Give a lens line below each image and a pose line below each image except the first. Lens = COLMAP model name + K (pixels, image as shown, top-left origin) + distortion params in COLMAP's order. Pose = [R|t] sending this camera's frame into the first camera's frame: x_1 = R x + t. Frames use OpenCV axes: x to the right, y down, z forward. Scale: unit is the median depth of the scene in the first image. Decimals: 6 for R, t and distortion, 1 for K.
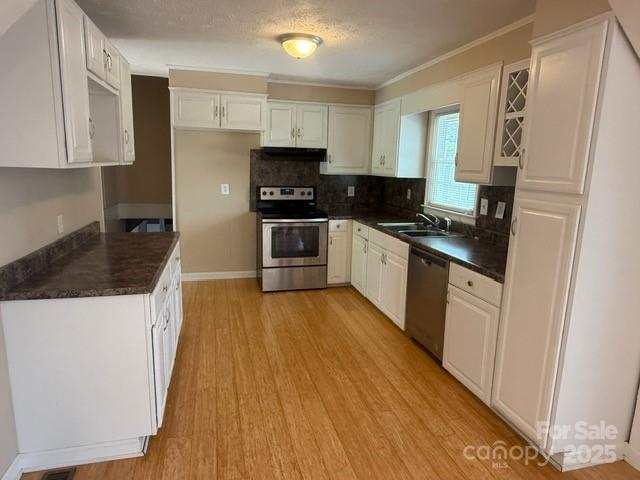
lens RADIAL K [[407.4, 0, 320.0], [0, 407.4, 240.0], [0, 0, 1]] dist [0.001247, 0.000765]
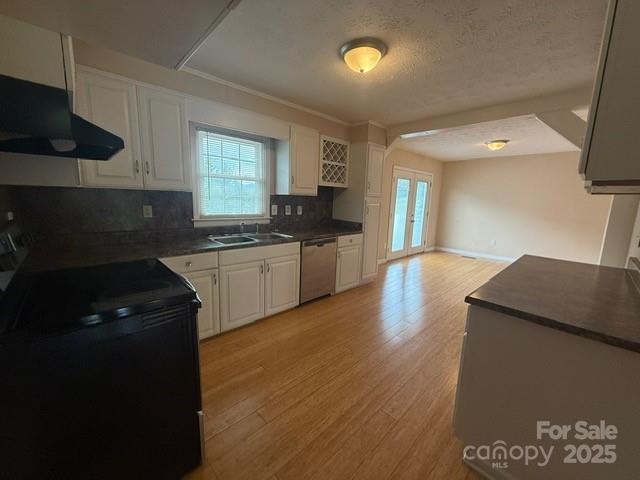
lens RADIAL K [[255.1, 0, 320.0], [0, 255.1, 240.0], [0, 0, 1]] dist [0.003804, 0.000521]
pose [[-0.493186, -0.201376, 0.846295, -0.530939], [0.103004, 0.952477, 0.286668, -0.232277], [-0.863804, 0.228552, -0.449005, 1.309388]]
